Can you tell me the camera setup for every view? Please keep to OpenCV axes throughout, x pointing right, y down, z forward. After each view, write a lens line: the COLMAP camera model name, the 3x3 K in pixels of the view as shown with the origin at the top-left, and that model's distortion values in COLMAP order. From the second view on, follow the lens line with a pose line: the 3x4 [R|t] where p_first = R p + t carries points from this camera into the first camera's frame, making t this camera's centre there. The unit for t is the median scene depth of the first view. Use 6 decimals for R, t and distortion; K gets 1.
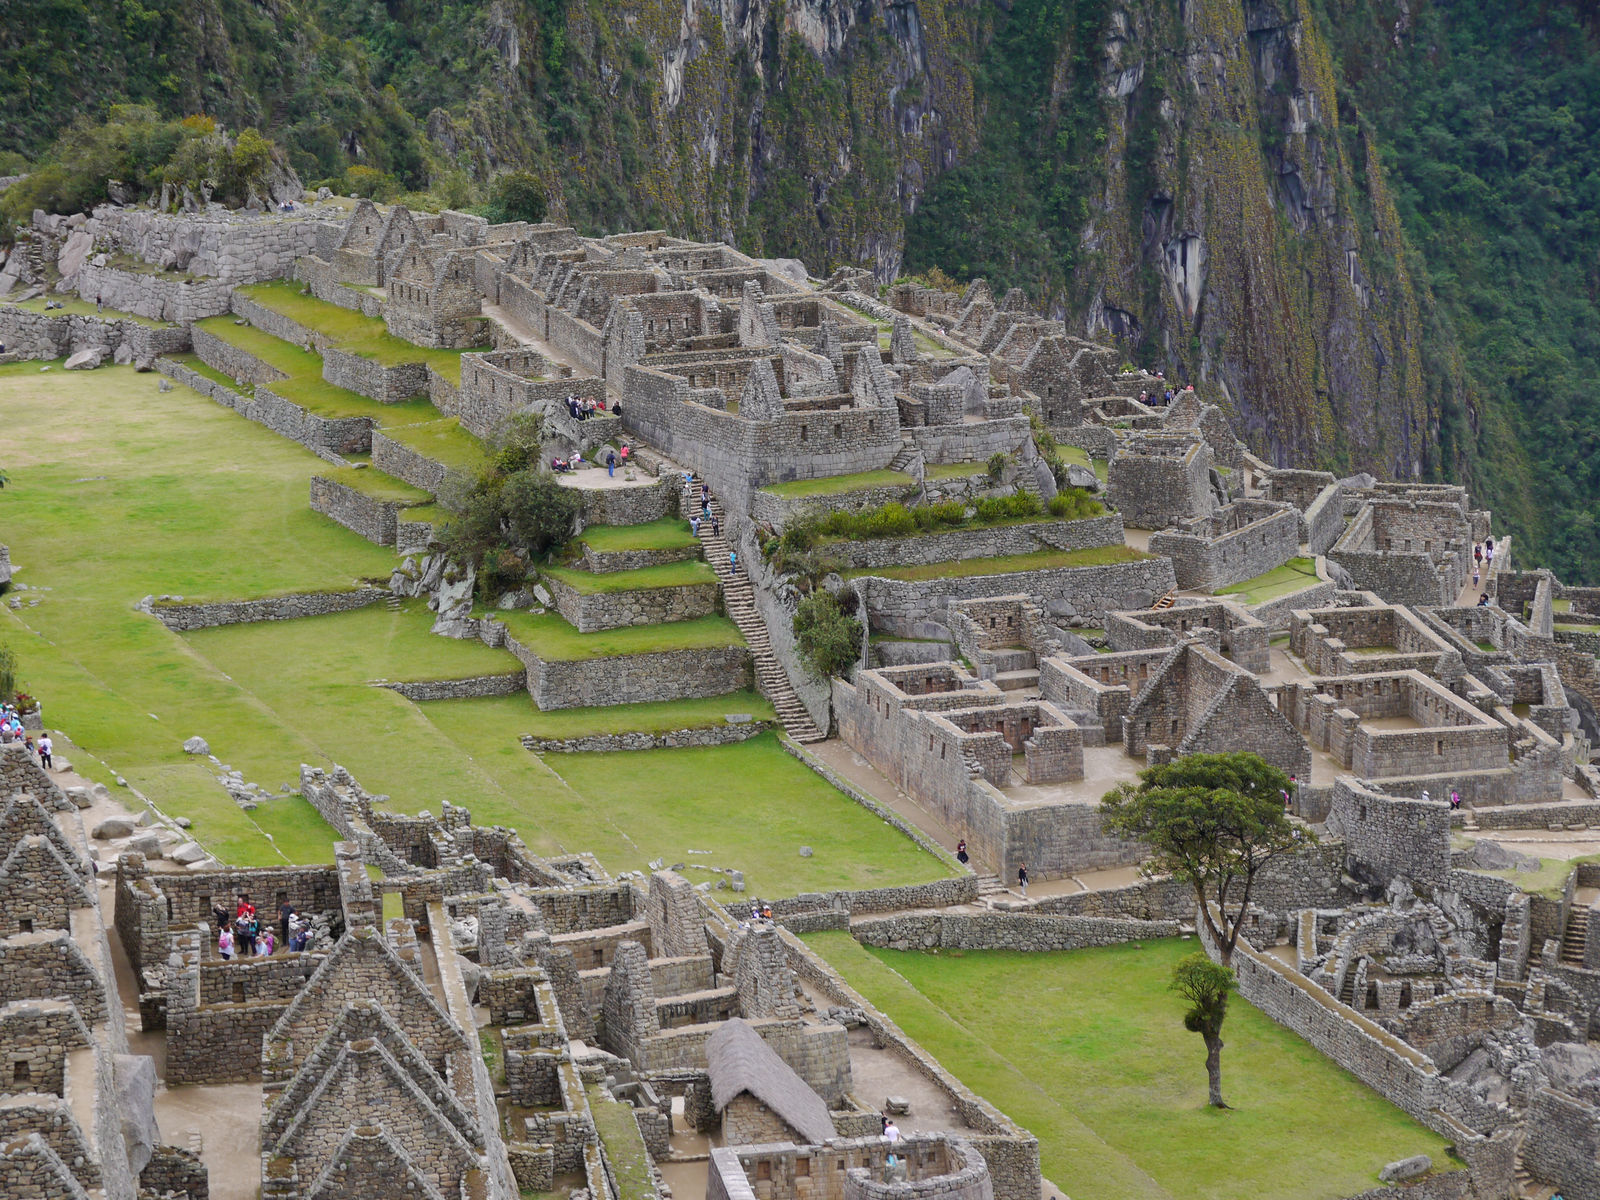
lens RADIAL K [[3691.3, 0, 796.5], [0, 3691.3, 601.6], [0, 0, 1]] dist [0.186787, 0.000000]
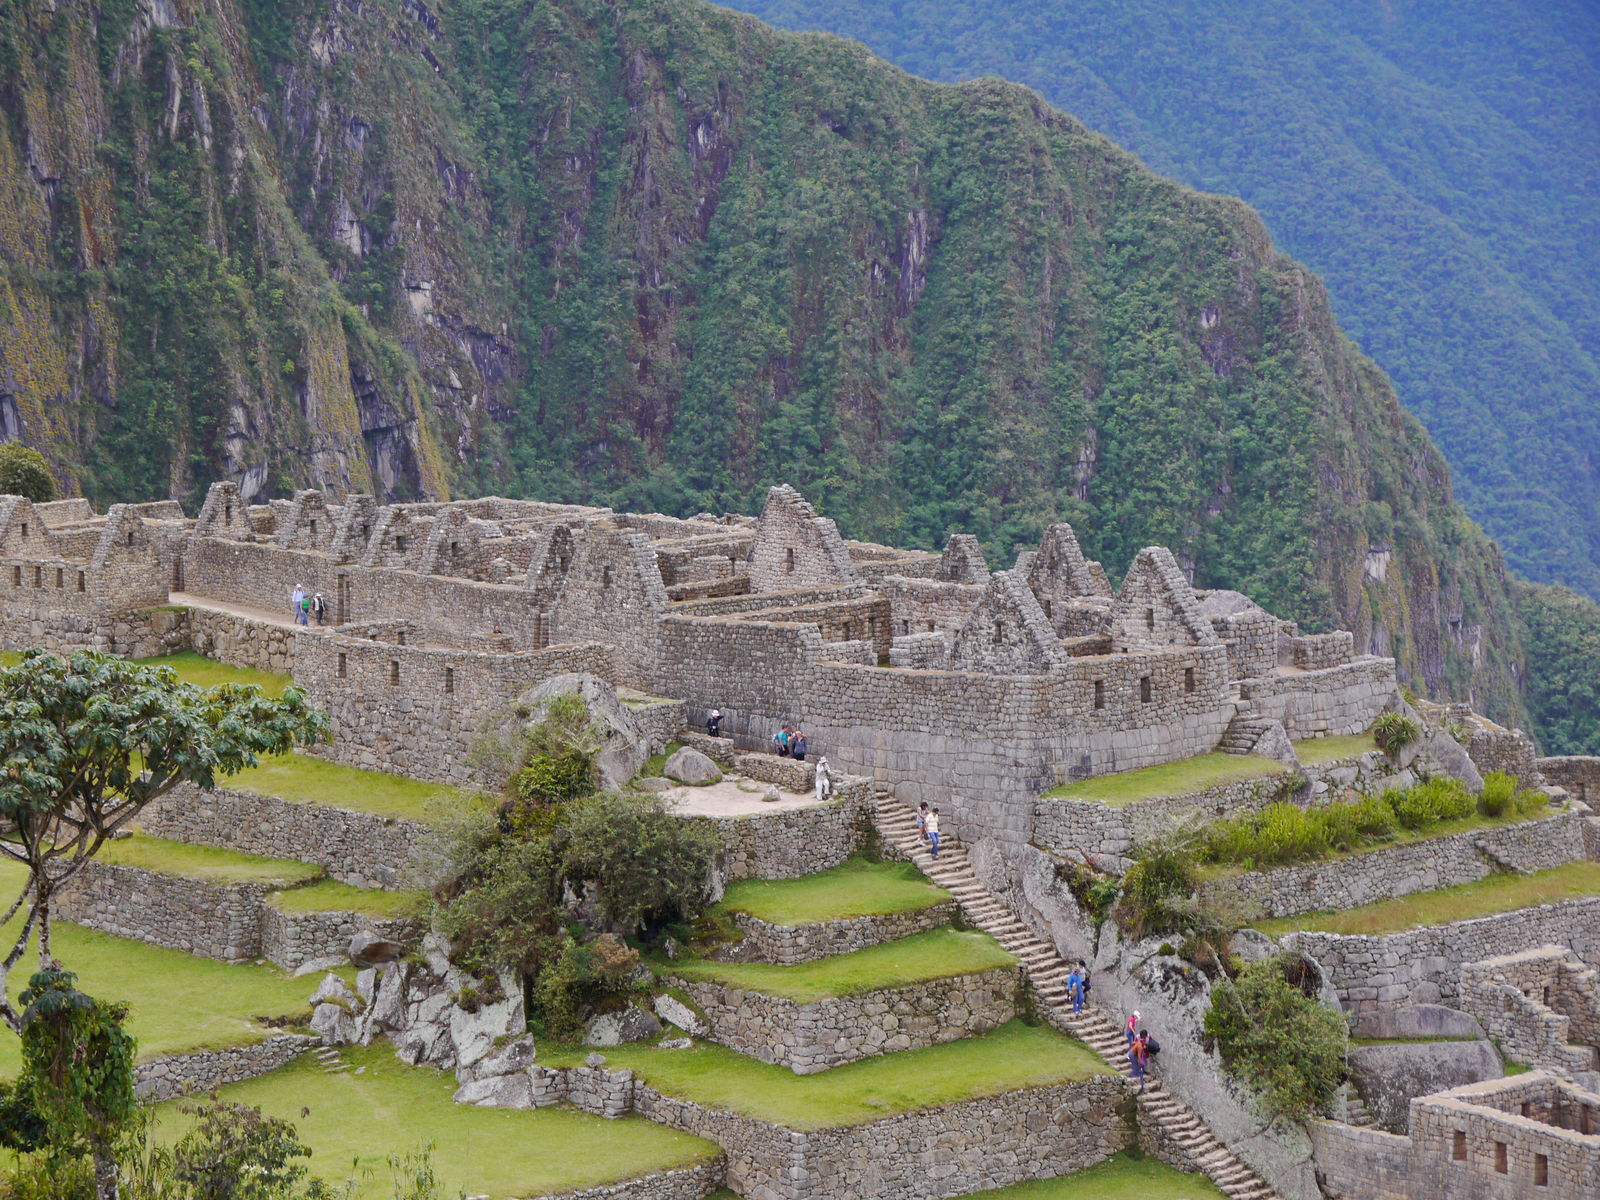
lens RADIAL K [[3691.3, 0, 812.3], [0, 3691.3, 610.3], [0, 0, 1]] dist [0.186787, 0.000000]
pose [[0.950836, -0.040943, 0.306975, -0.212640], [0.079034, 0.990481, -0.112697, 0.002300], [-0.299439, 0.131418, 0.945021, 0.470048]]
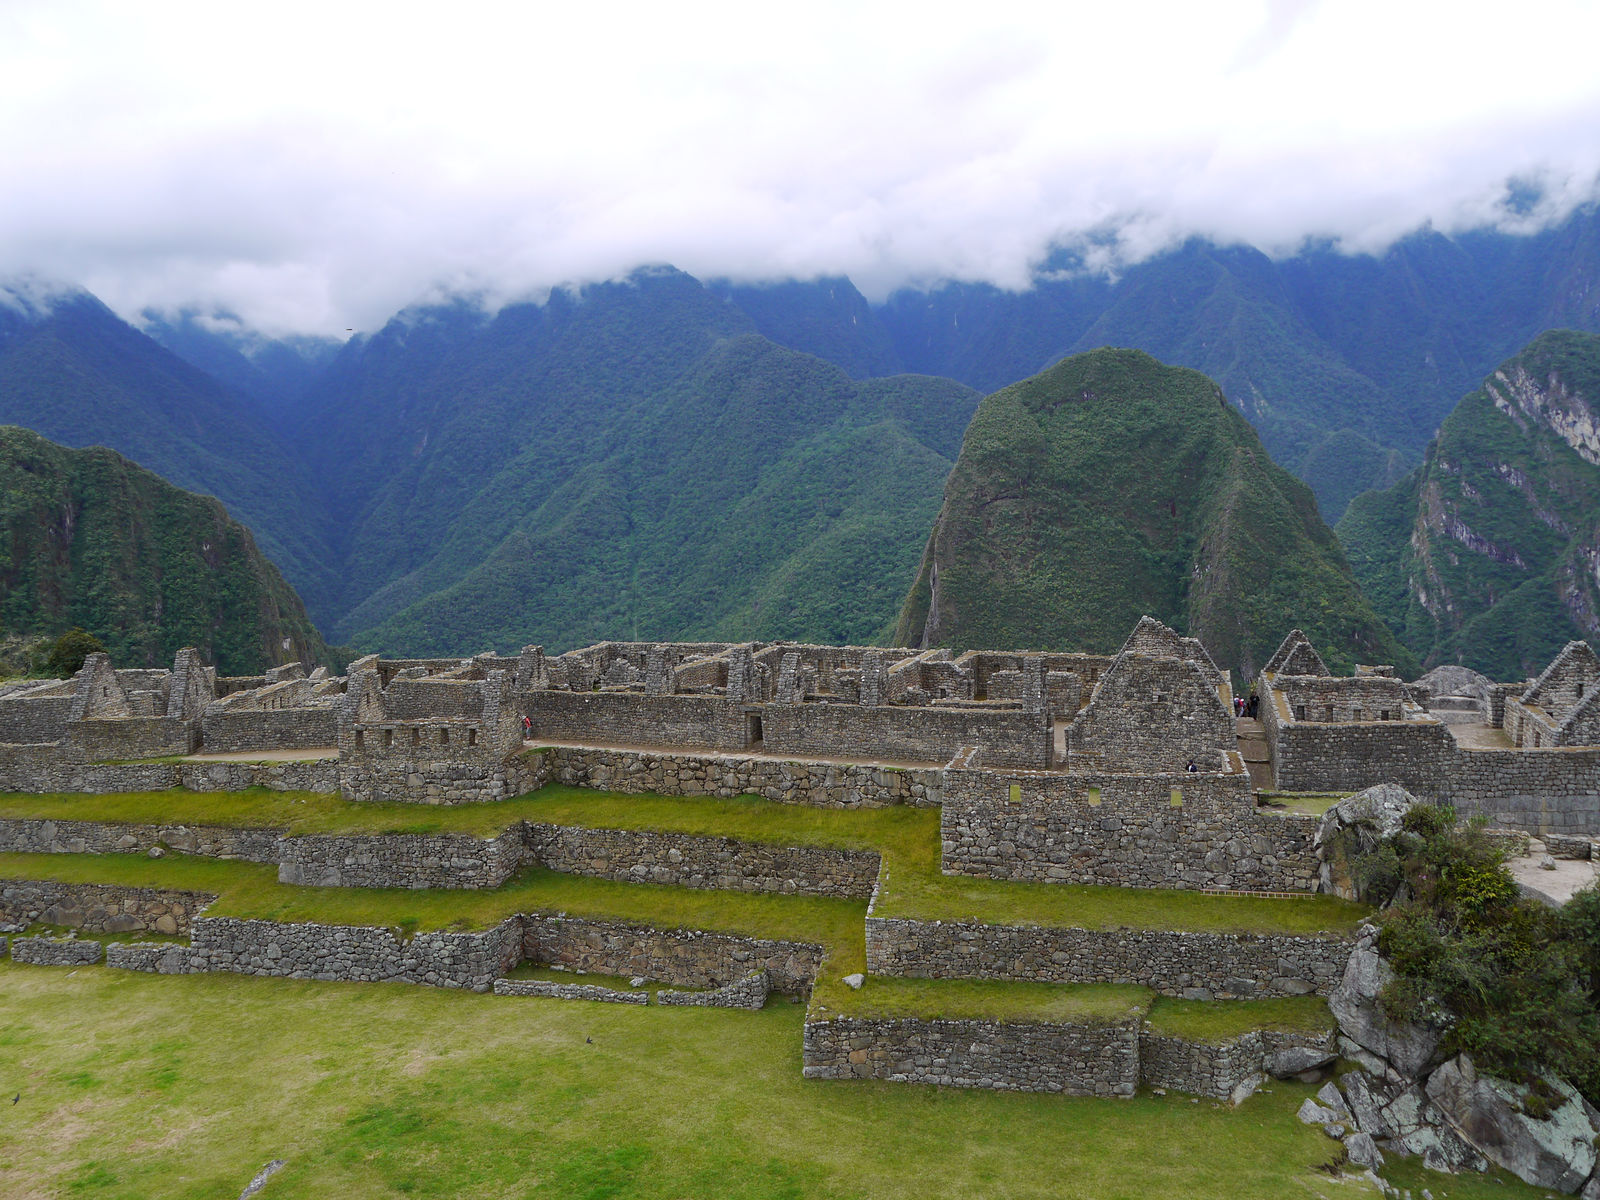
lens RADIAL K [[1319.5, 0, 794.2], [0, 1319.5, 599.5], [0, 0, 1]] dist [-0.015876, -0.006665]
pose [[0.616999, -0.080985, 0.782786, -0.324062], [0.205080, 0.976868, -0.060582, -0.097319], [-0.759773, 0.197913, 0.619335, 0.957443]]
